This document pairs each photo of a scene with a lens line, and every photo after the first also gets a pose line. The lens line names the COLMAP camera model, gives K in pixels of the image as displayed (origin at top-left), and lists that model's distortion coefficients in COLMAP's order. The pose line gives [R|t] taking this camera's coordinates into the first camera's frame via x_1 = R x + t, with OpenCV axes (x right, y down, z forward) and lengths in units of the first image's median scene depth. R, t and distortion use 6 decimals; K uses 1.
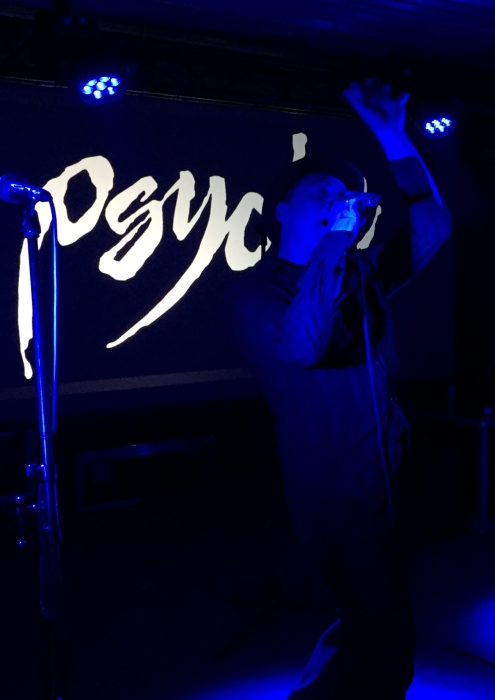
lens RADIAL K [[448.2, 0, 248.8], [0, 448.2, 354.1], [0, 0, 1]] dist [0.001843, -0.003092]
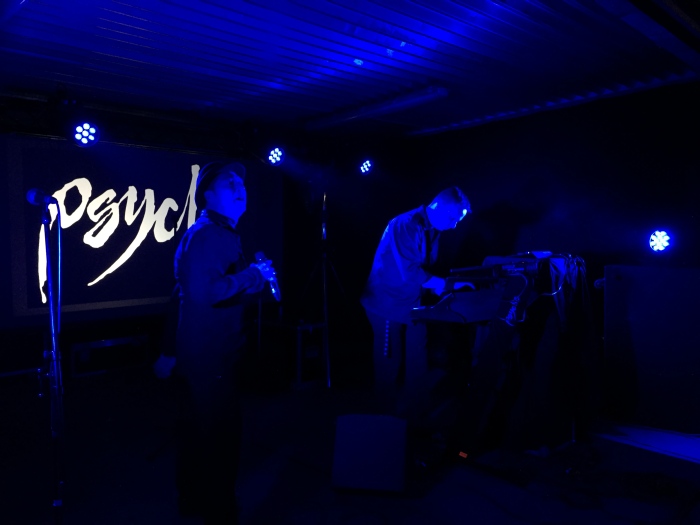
lens RADIAL K [[593.7, 0, 349.1], [0, 593.7, 259.1], [0, 0, 1]] dist [-0.006606, 0.001556]
pose [[0.999925, -0.000903, -0.012203, 0.750550], [0.000925, 0.999998, 0.001735, -0.122664], [0.012202, -0.001746, 0.999924, -1.344571]]
